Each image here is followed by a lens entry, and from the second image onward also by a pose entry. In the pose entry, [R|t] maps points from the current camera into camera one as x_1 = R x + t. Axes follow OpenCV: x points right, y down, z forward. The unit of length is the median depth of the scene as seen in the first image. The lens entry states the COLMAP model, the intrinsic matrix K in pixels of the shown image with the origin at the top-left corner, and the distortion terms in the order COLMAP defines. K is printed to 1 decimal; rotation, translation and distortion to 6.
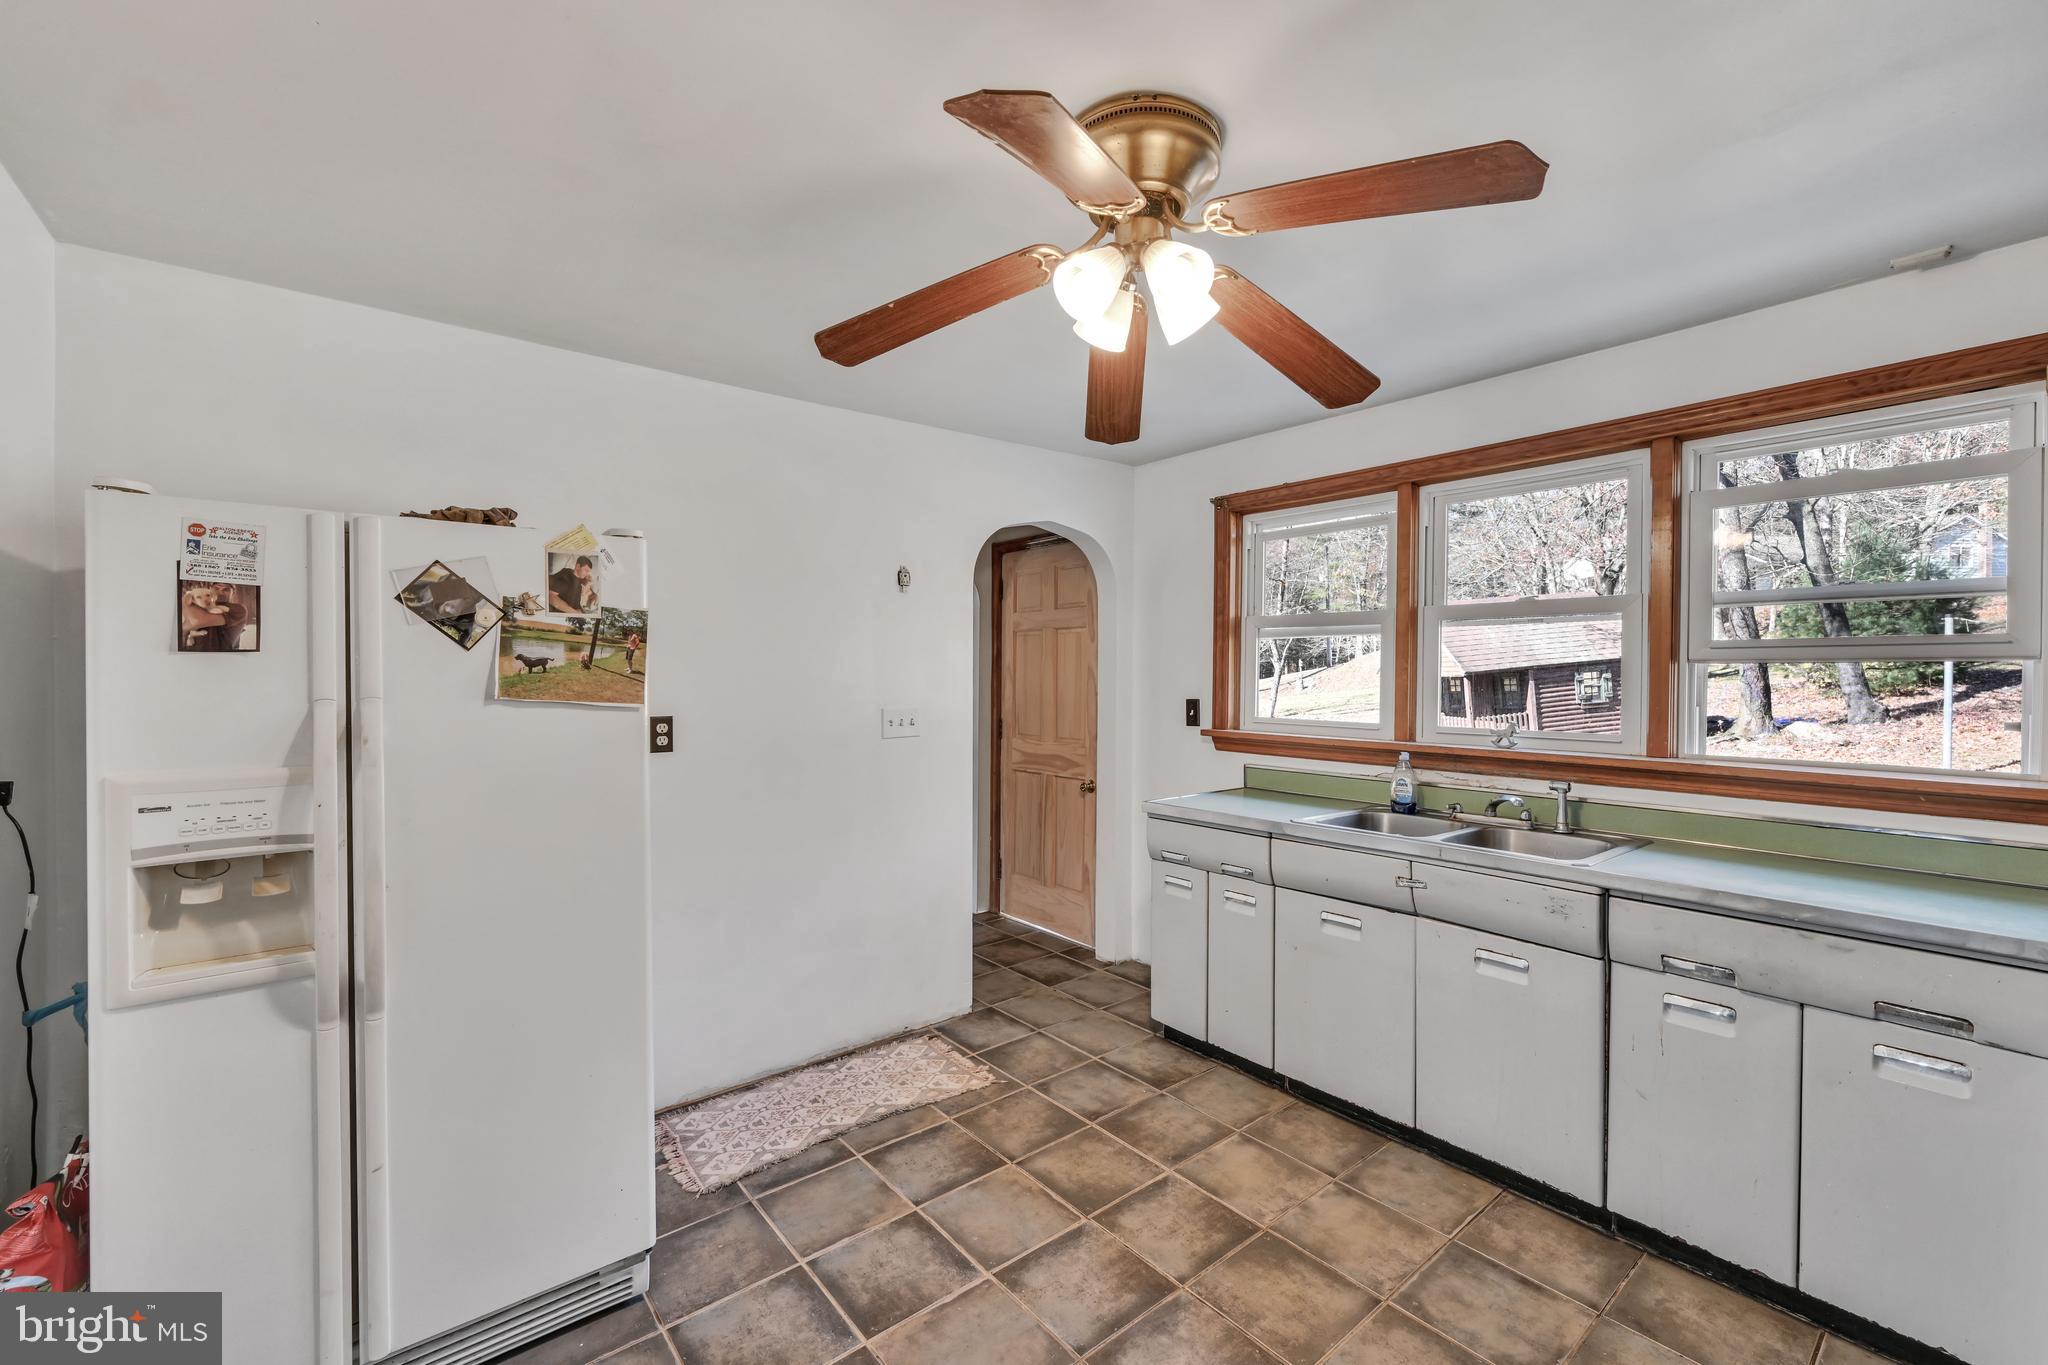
lens RADIAL K [[837.8, 0, 1024.0], [0, 837.8, 682.5], [0, 0, 1]] dist [-0.000016, -0.000048]
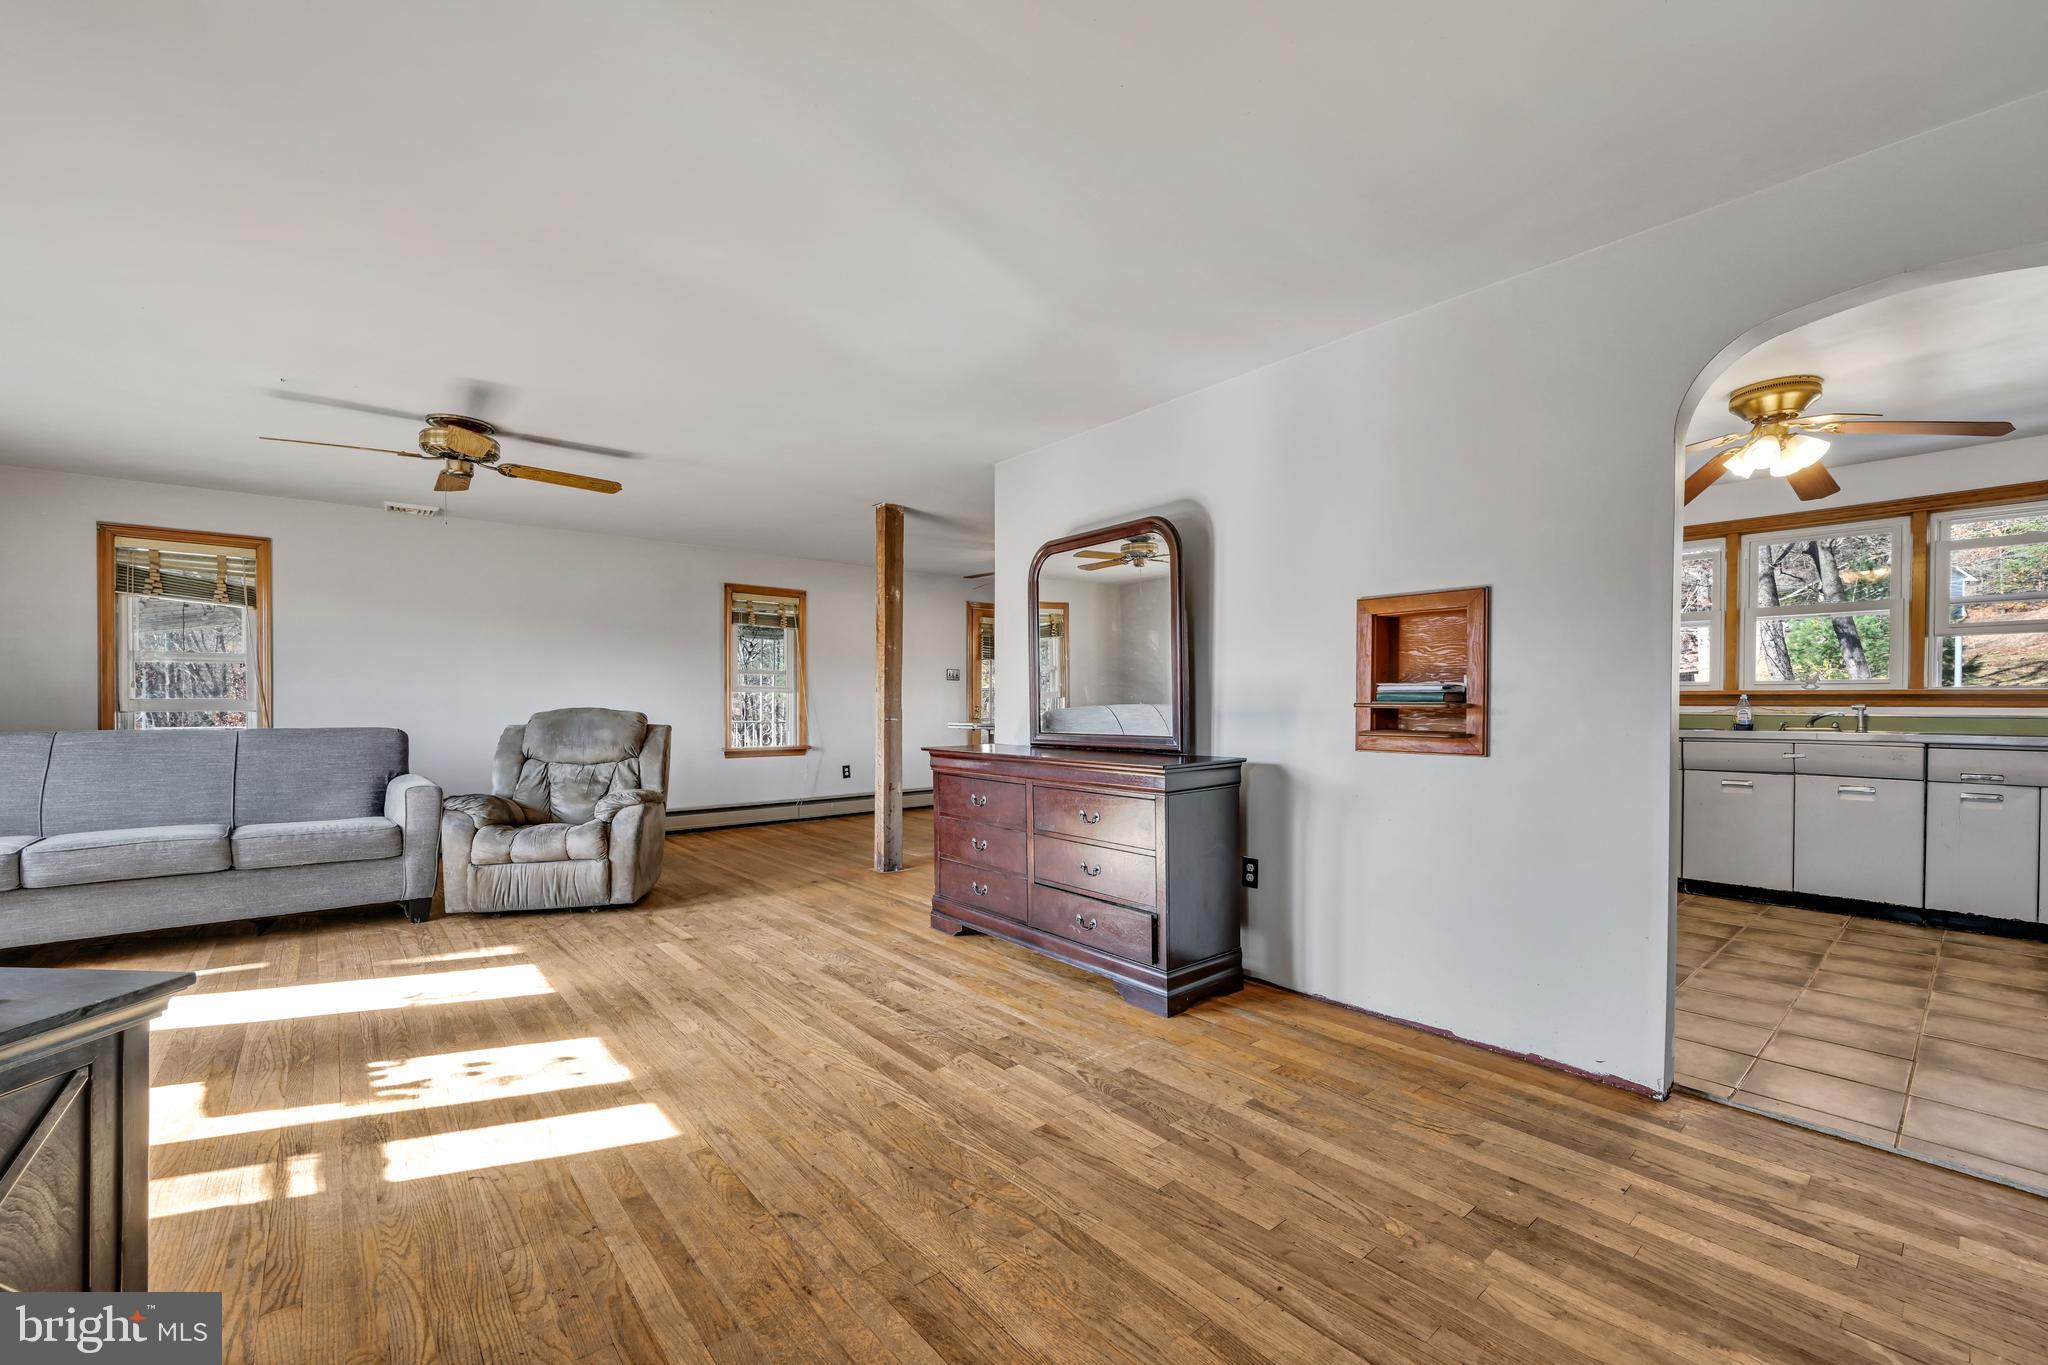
lens RADIAL K [[839.7, 0, 1024.5], [0, 839.7, 709.0], [0, 0, 1]] dist [-0.000844, -0.000073]
pose [[0.999934, 0.002532, 0.011167, -1.046452], [-0.002485, 0.999988, -0.004181, 0.127376], [-0.011177, 0.004153, 0.999929, -0.686200]]
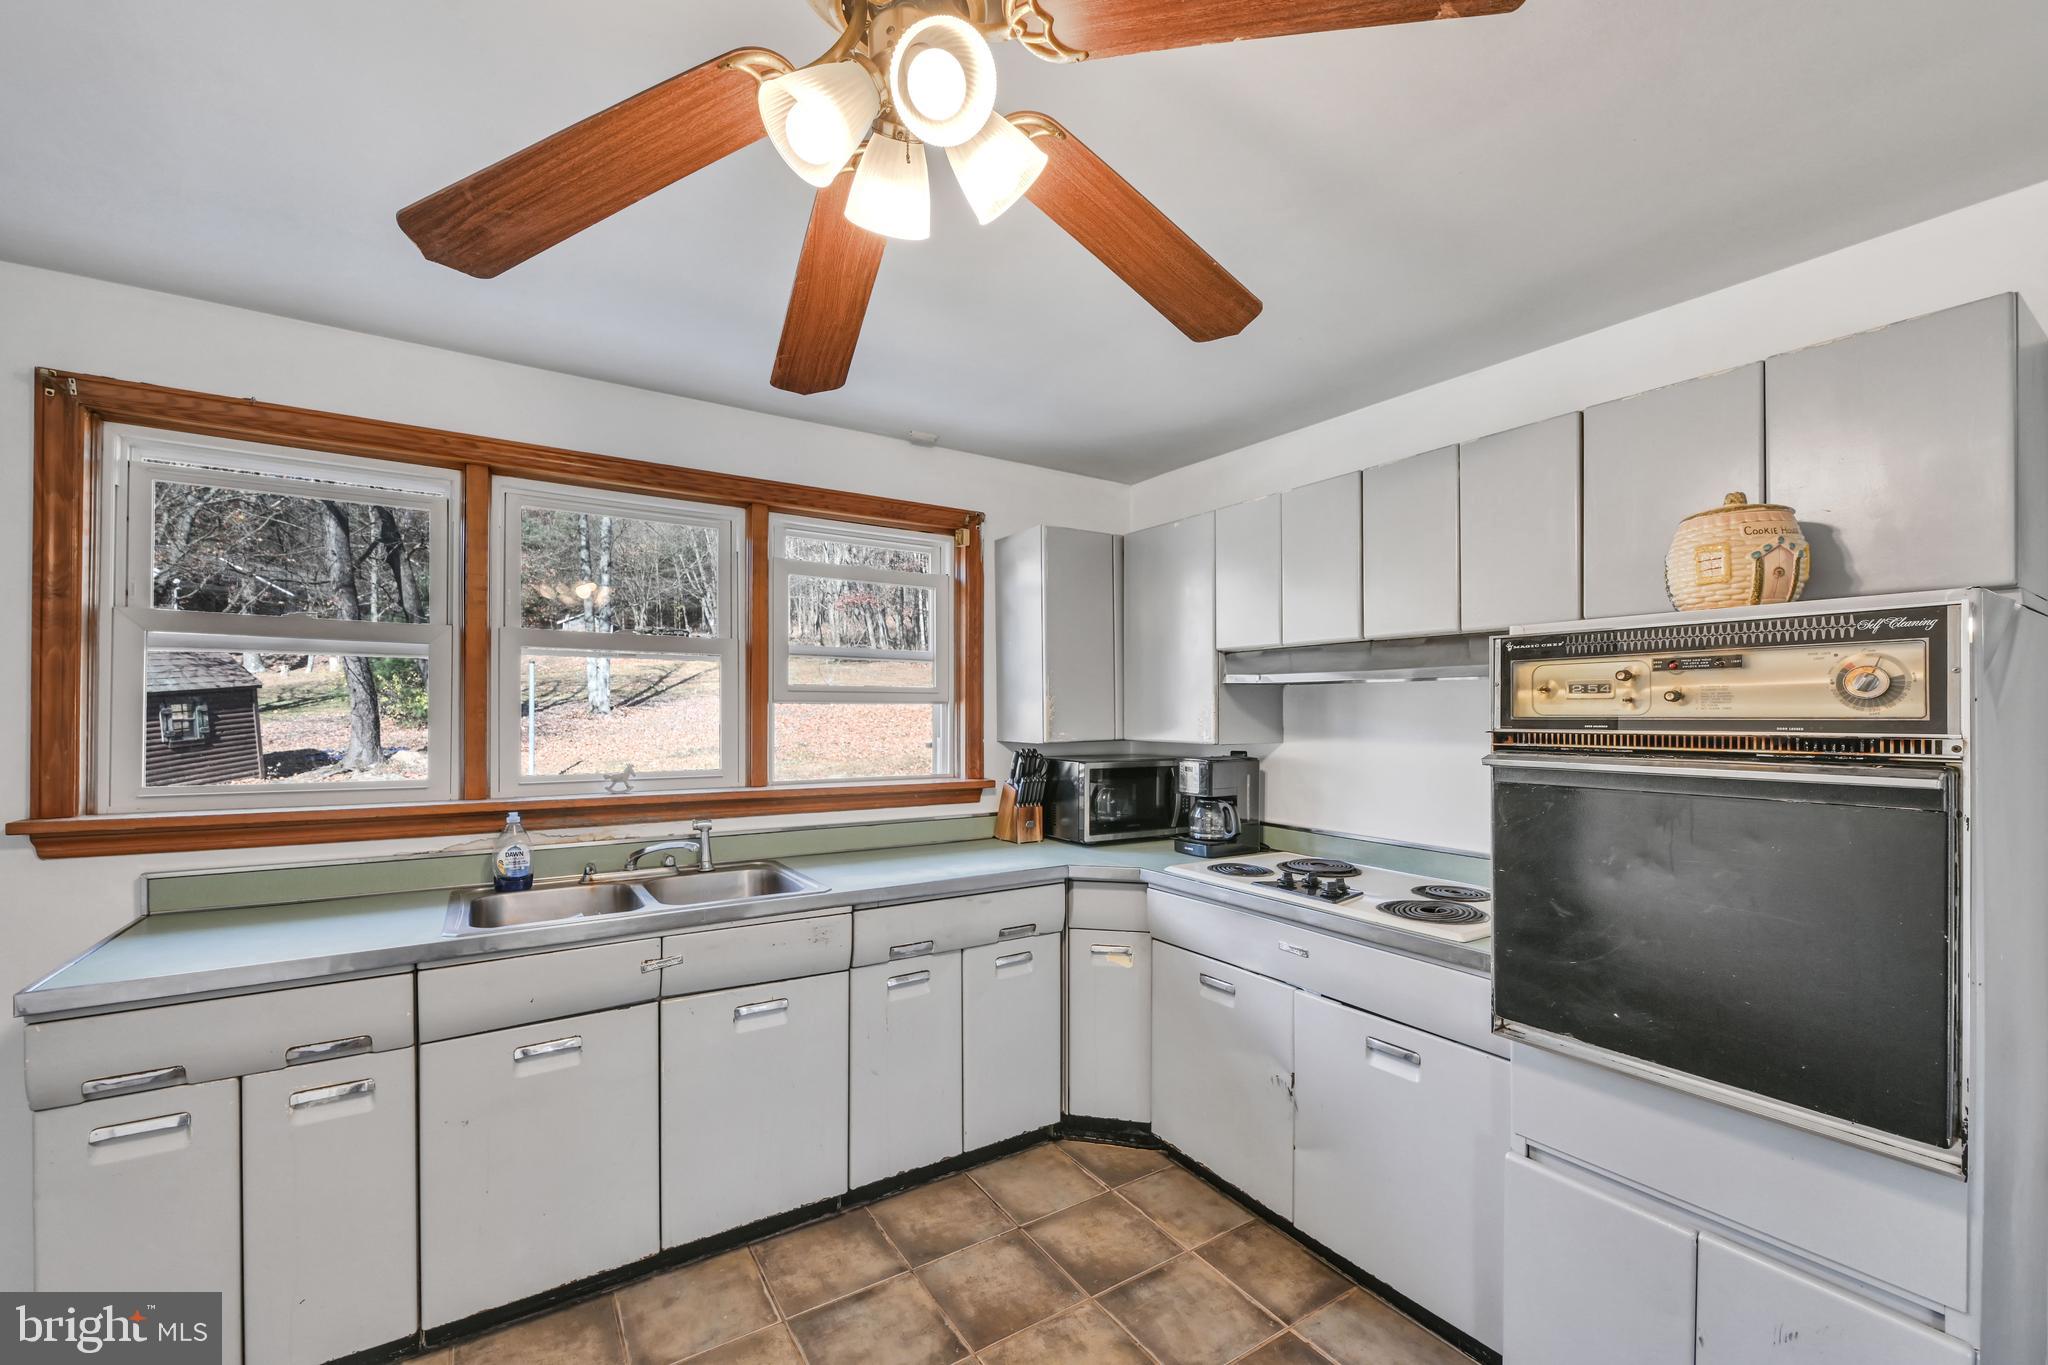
lens RADIAL K [[822.9, 0, 1024.1], [0, 822.9, 711.3], [0, 0, 1]] dist [-0.003211, -0.000360]
pose [[0.111499, -0.002791, 0.993761, -0.269360], [0.005924, 0.999980, 0.002144, -0.010921], [-0.993747, 0.005648, 0.111514, 0.461934]]
